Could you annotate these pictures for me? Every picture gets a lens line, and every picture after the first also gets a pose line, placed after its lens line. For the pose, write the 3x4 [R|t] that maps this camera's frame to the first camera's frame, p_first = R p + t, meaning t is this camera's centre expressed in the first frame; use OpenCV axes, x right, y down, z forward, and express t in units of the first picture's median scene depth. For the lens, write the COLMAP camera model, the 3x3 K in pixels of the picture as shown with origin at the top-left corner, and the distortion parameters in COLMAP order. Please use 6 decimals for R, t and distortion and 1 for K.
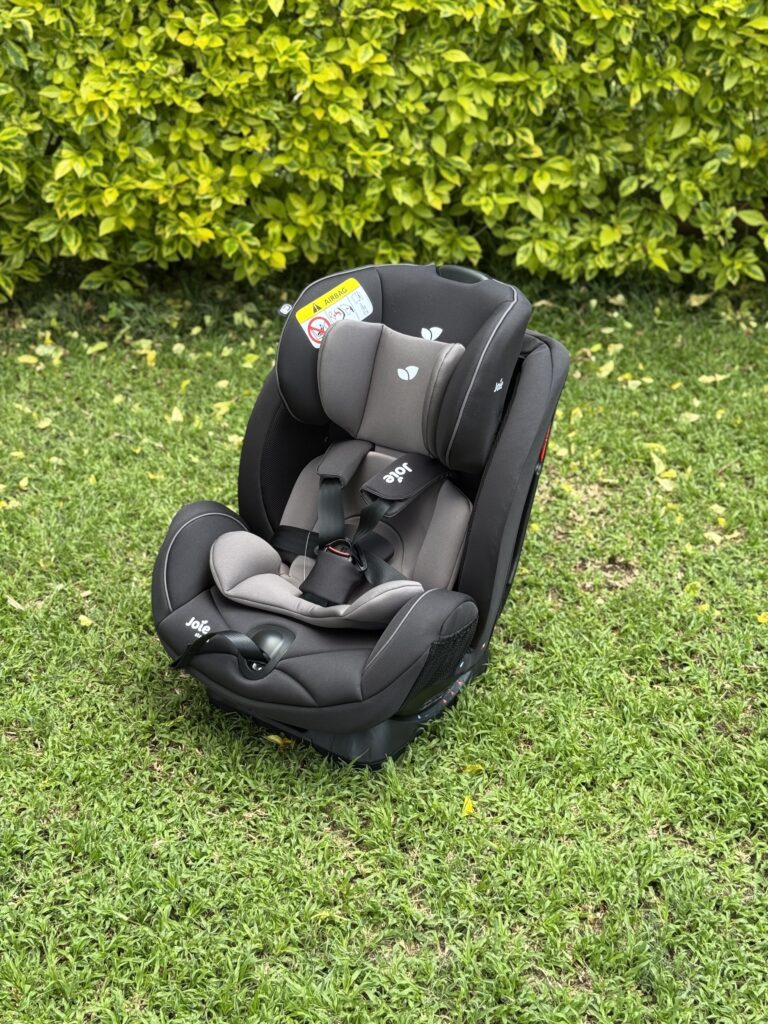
lens RADIAL K [[1449.9, 0, 384.0], [0, 1449.9, 512.0], [0, 0, 1]] dist [0.225435, -0.819582]
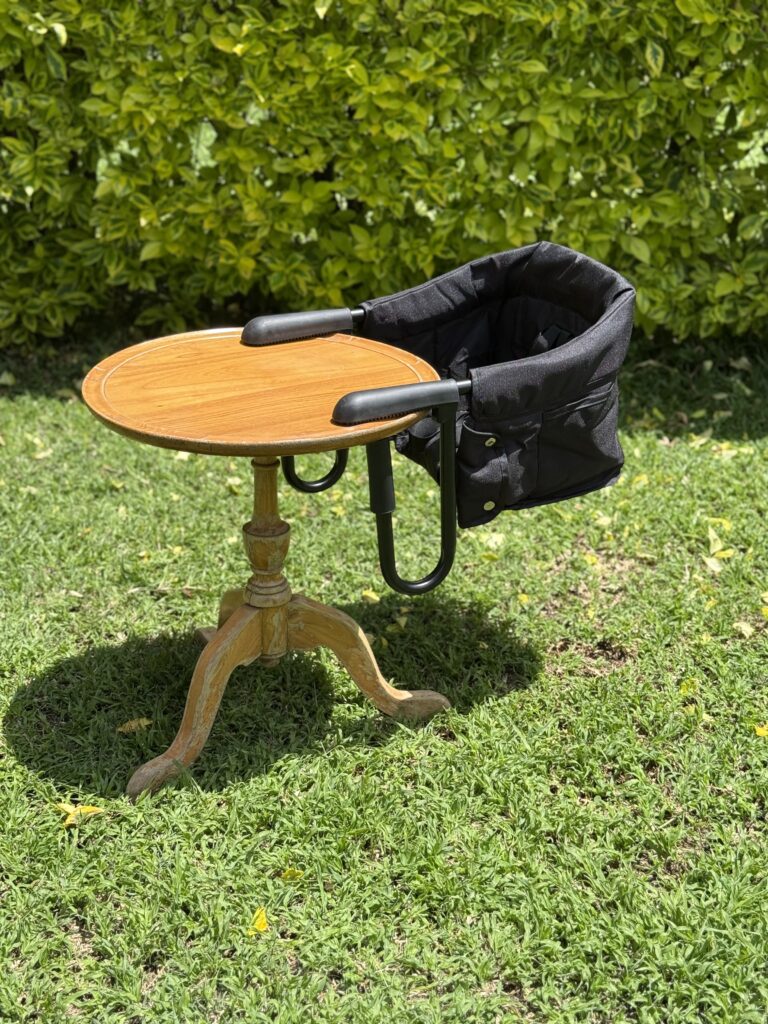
lens RADIAL K [[1449.9, 0, 384.0], [0, 1449.9, 512.0], [0, 0, 1]] dist [0.225435, -0.819582]
pose [[0.972328, 0.064804, -0.224453, 0.174940], [-0.084398, 0.993309, -0.078825, 0.027786], [0.217843, 0.095587, 0.971292, 0.158398]]
